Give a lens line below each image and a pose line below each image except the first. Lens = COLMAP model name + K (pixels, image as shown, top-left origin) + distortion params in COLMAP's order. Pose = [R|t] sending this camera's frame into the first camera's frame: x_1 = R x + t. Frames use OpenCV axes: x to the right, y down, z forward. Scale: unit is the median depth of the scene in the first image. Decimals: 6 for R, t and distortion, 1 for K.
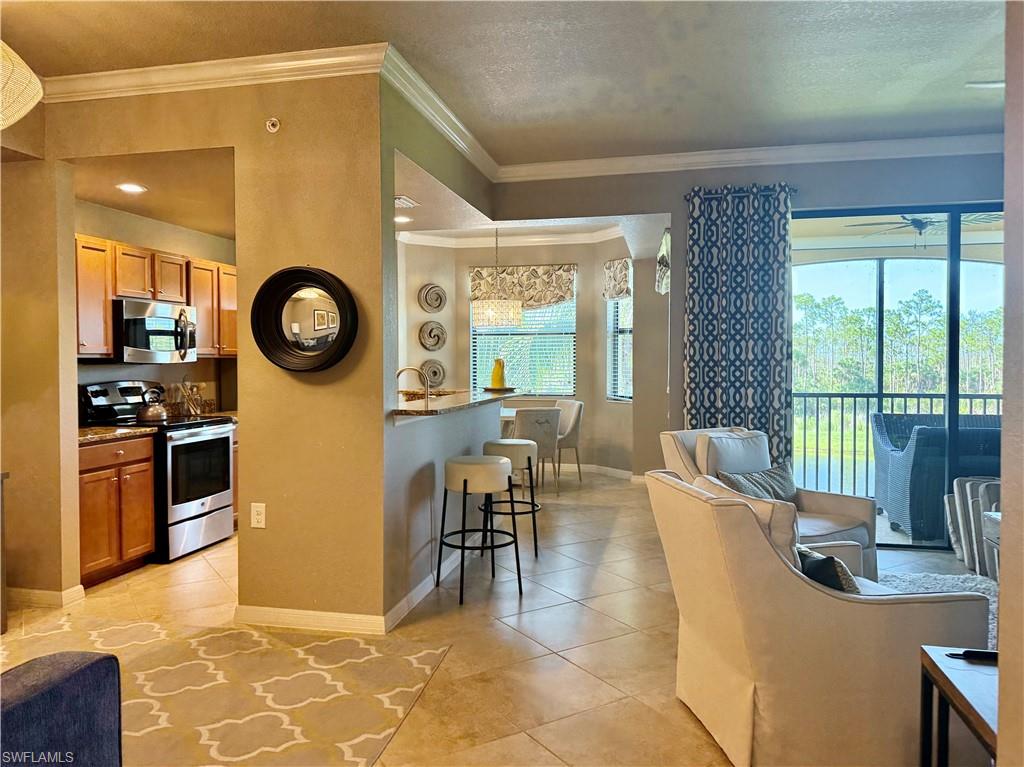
lens RADIAL K [[745.9, 0, 505.4], [0, 745.9, 374.1], [0, 0, 1]] dist [0.139939, -0.285951]
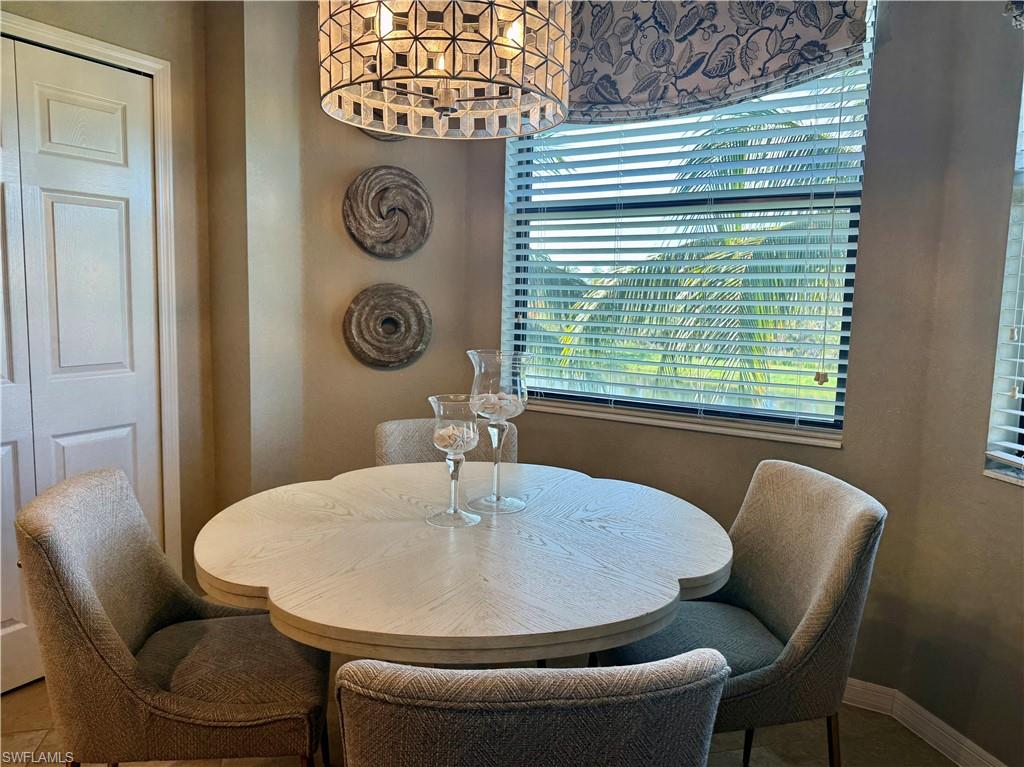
lens RADIAL K [[727.0, 0, 513.5], [0, 727.0, 374.7], [0, 0, 1]] dist [0.035446, -0.041544]
pose [[0.947850, 0.061032, -0.312820, 0.104337], [-0.033790, 0.995205, 0.091784, -0.018300], [0.316922, -0.076428, 0.945367, 1.193744]]
